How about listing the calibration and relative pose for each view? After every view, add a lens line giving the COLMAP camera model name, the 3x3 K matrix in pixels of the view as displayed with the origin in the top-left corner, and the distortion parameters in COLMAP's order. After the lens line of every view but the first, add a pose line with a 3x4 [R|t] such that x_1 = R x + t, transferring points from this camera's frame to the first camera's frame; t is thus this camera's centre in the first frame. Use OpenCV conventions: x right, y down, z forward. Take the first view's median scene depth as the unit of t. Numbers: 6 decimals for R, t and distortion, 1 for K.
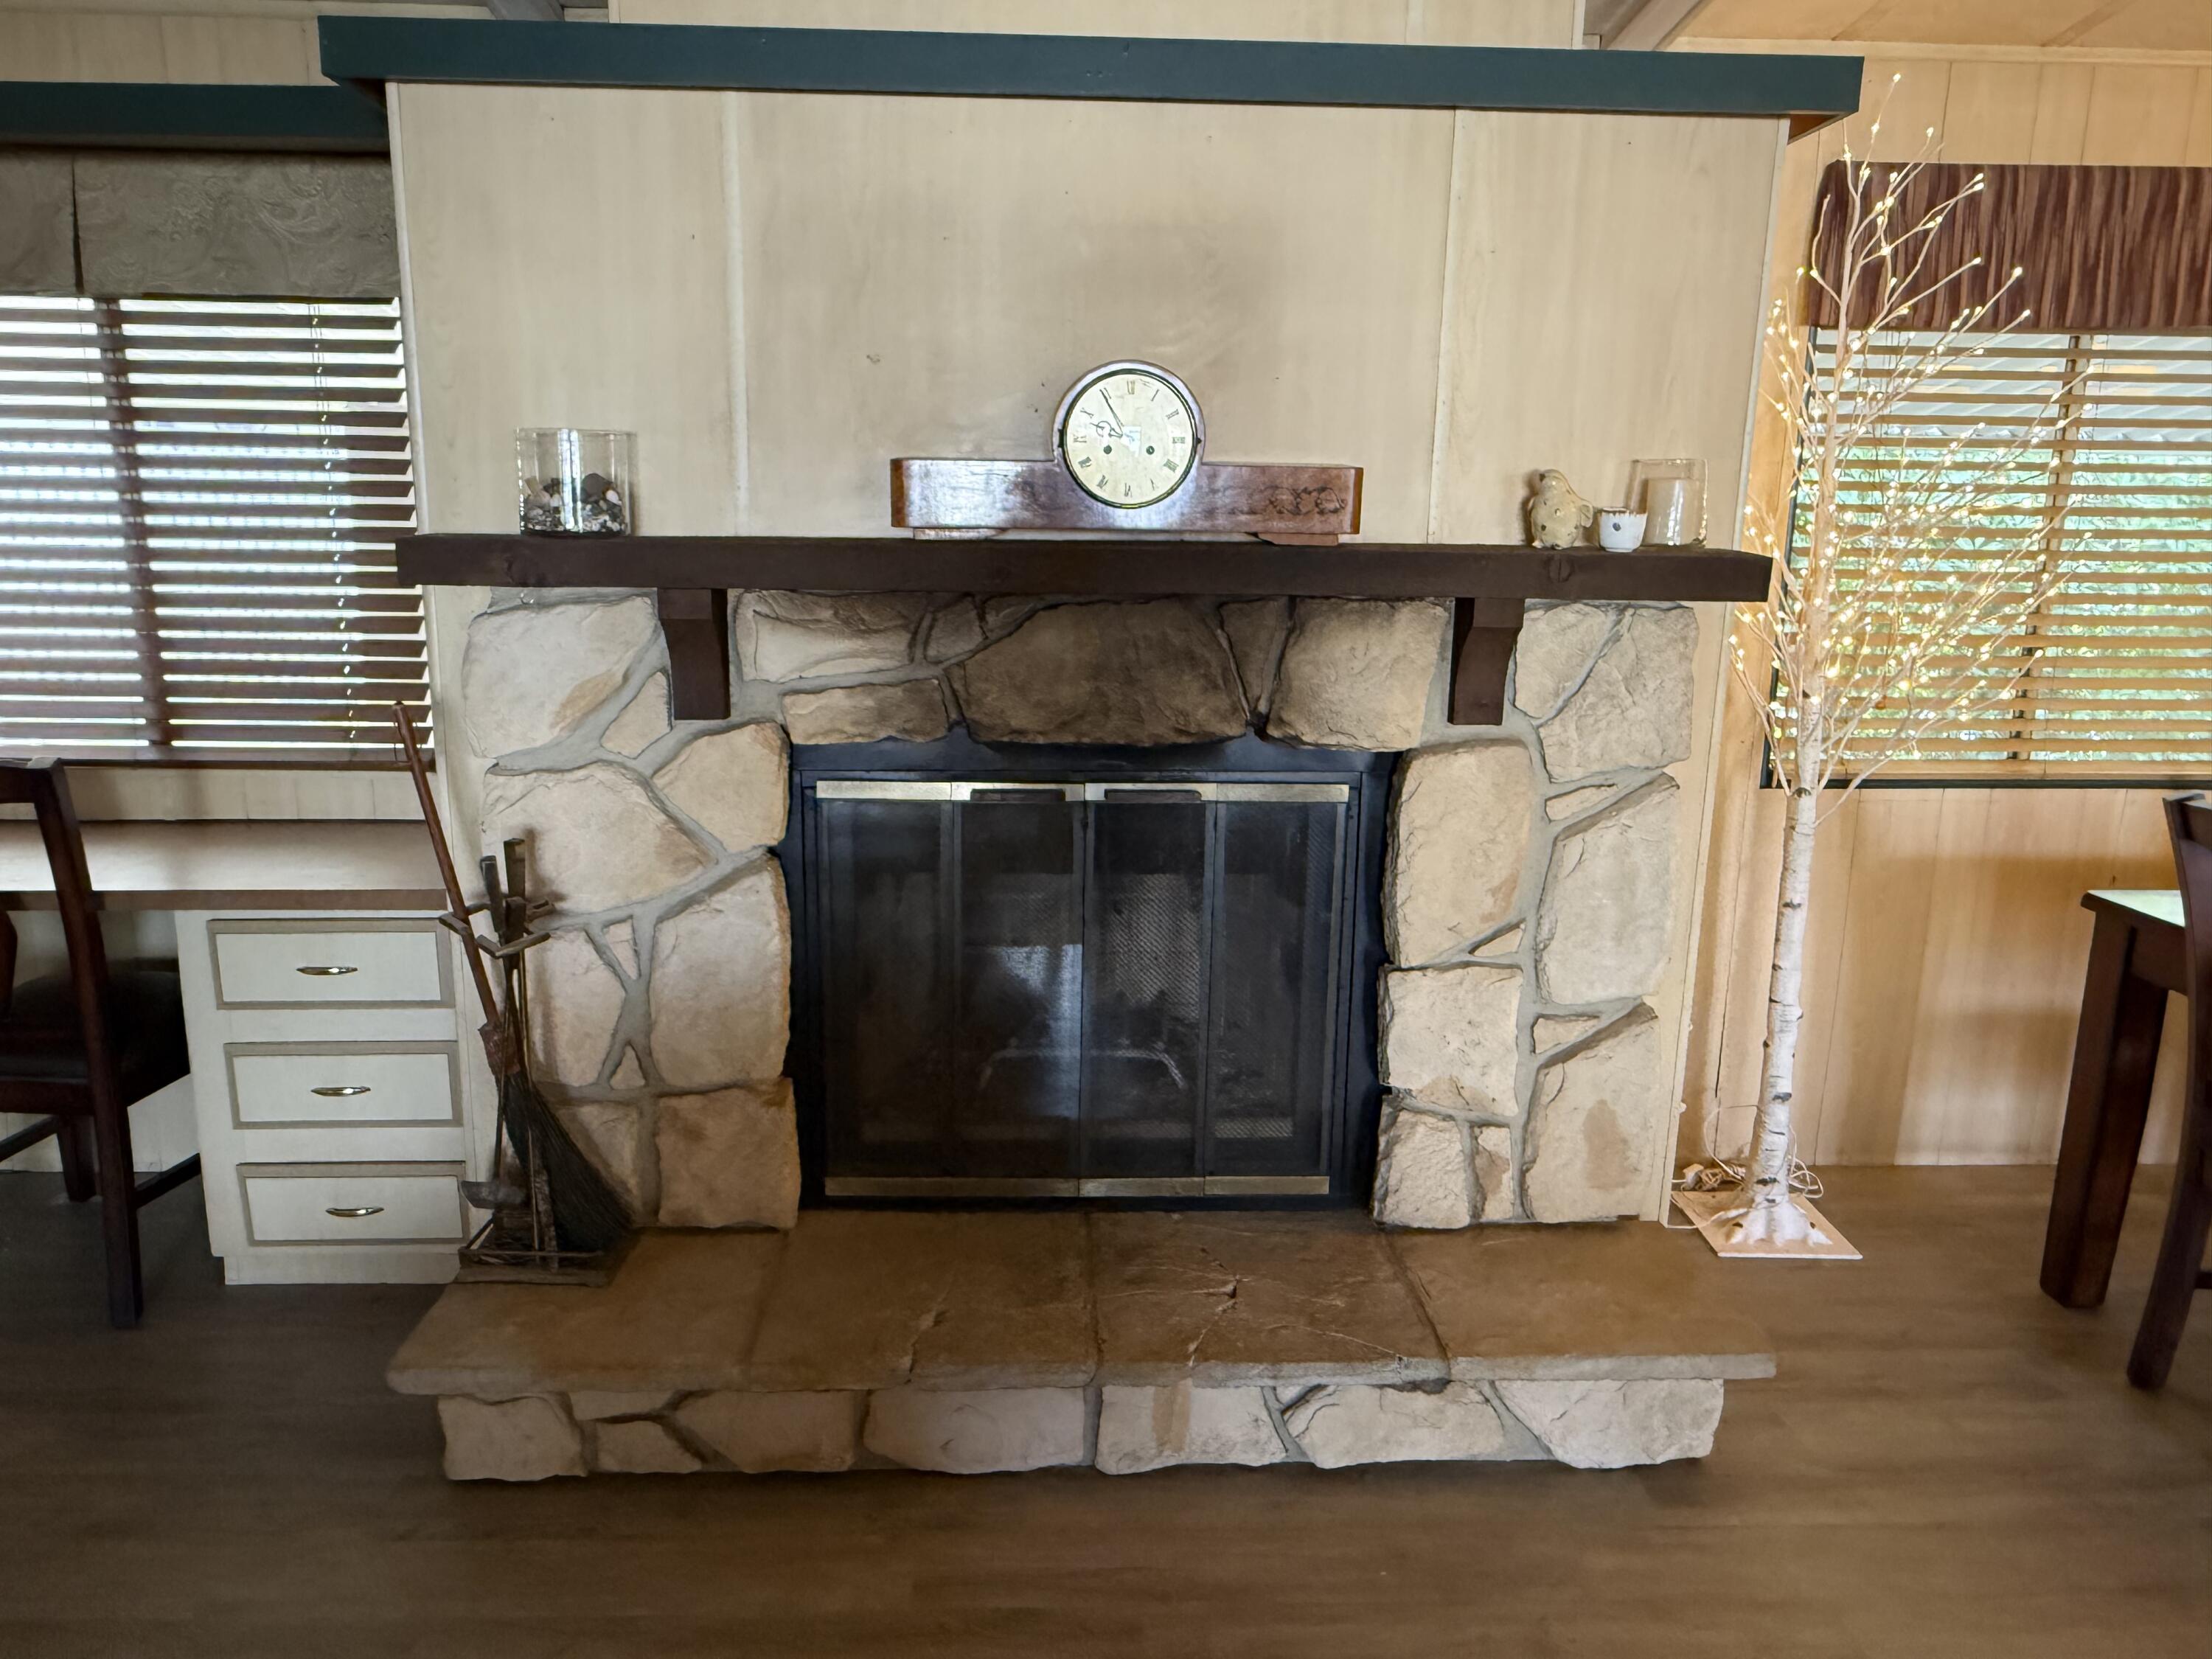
lens RADIAL K [[1537.9, 0, 1111.1], [0, 1537.9, 845.7], [0, 0, 1]] dist [0.002217, 0.001754]
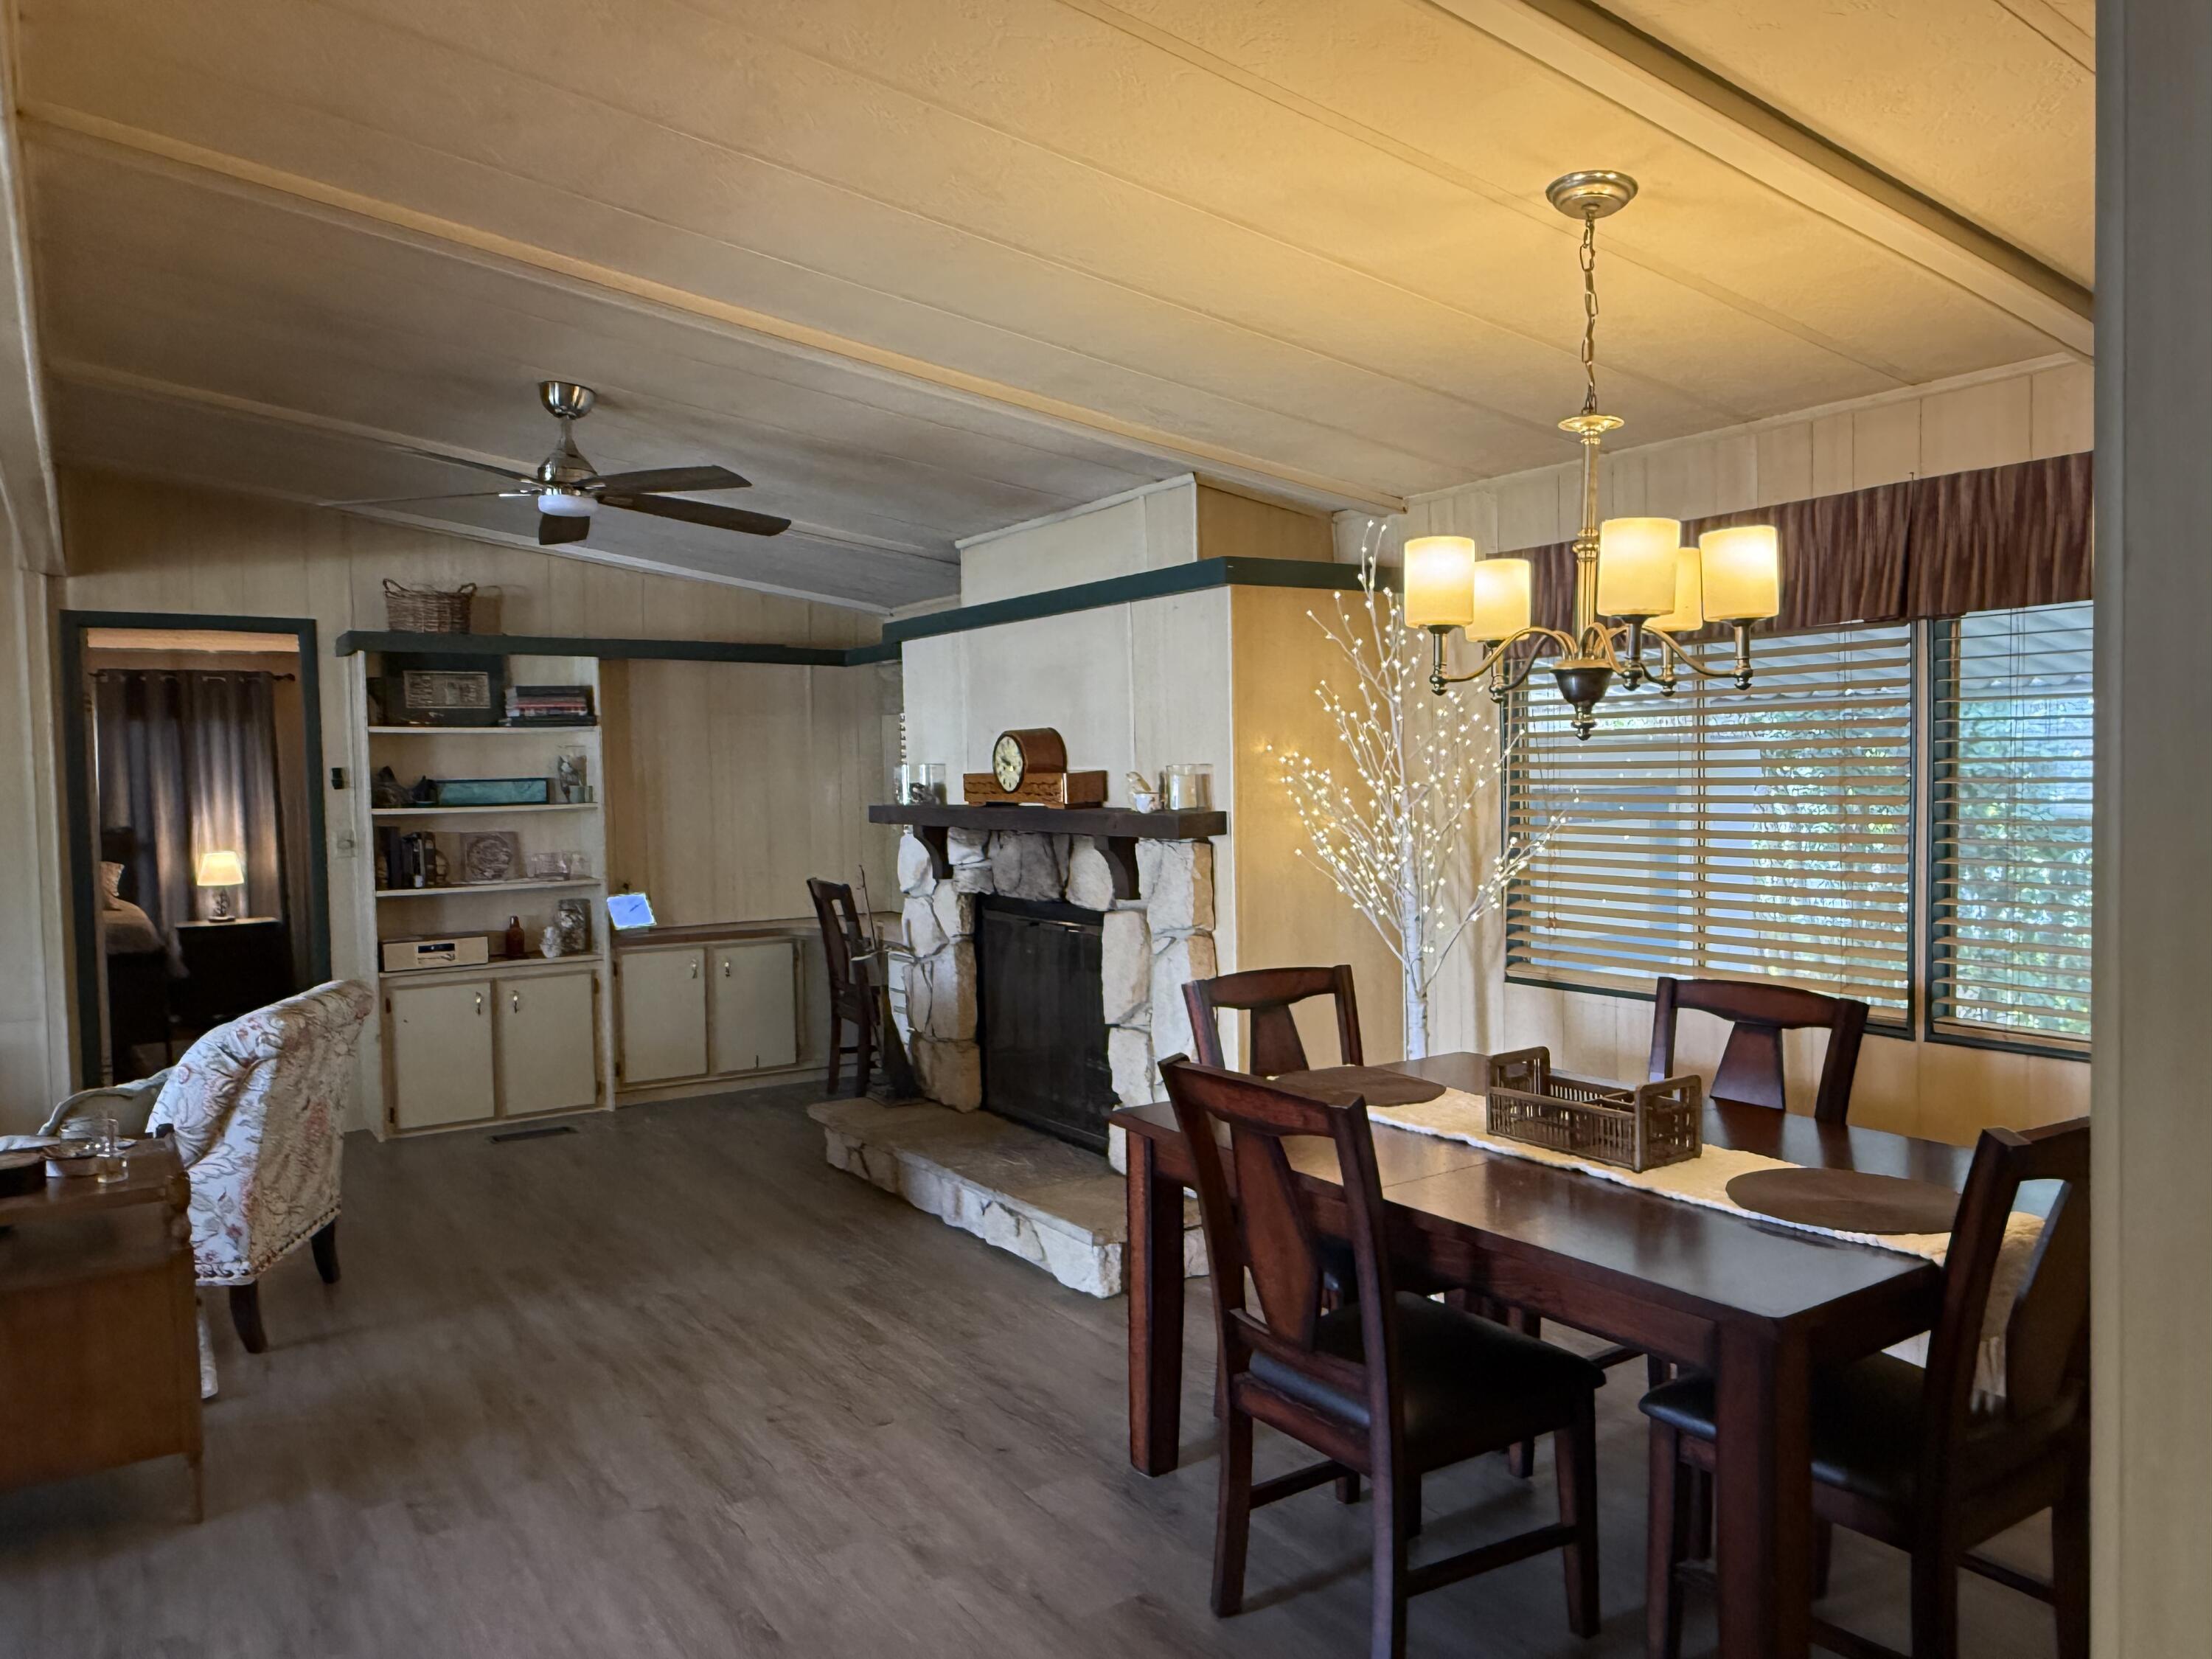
lens RADIAL K [[1550.9, 0, 1095.9], [0, 1550.9, 822.9], [0, 0, 1]] dist [0.002749, 0.006340]
pose [[0.517304, 0.011350, -0.855726, 1.890367], [-0.158722, 0.983837, -0.082902, -0.005444], [0.840954, 0.178708, 0.510745, -0.053140]]
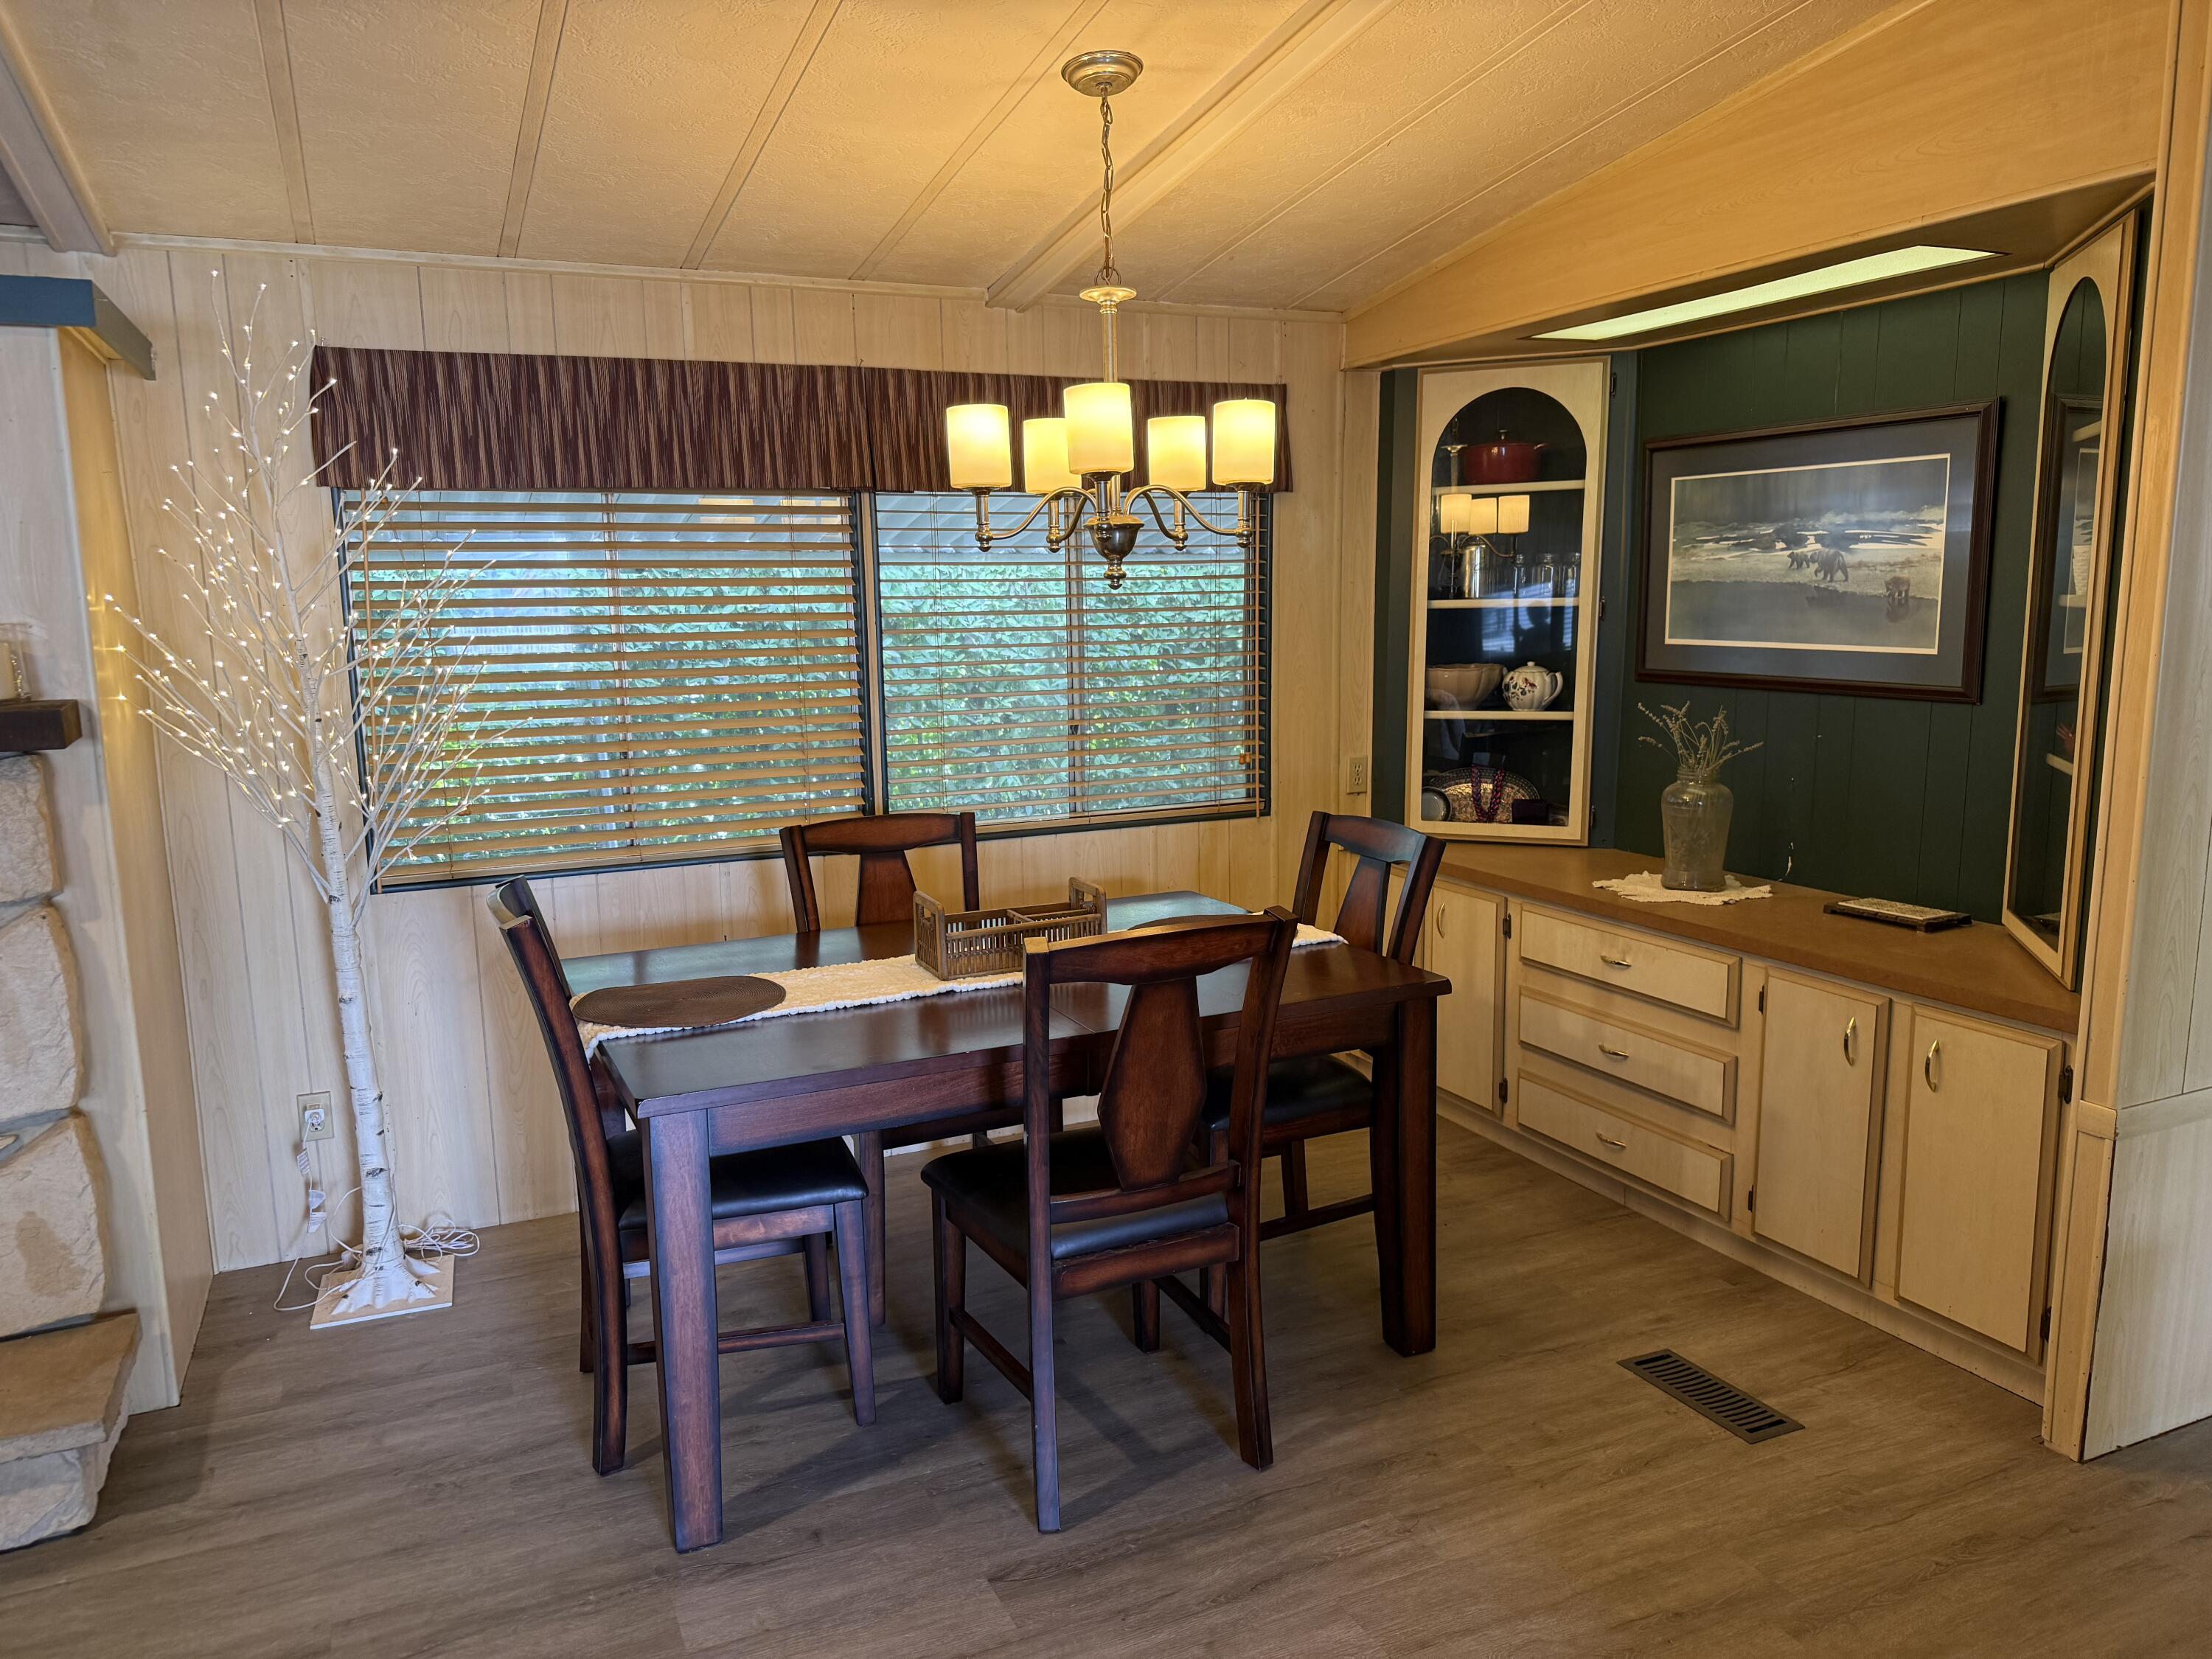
lens RADIAL K [[1564.3, 0, 1104.6], [0, 1564.3, 844.1], [0, 0, 1]] dist [0.026994, -0.032187]
pose [[0.923161, -0.090237, 0.373671, 0.657804], [0.112865, 0.992842, -0.039076, 0.040623], [-0.367470, 0.078248, 0.926738, -0.330344]]
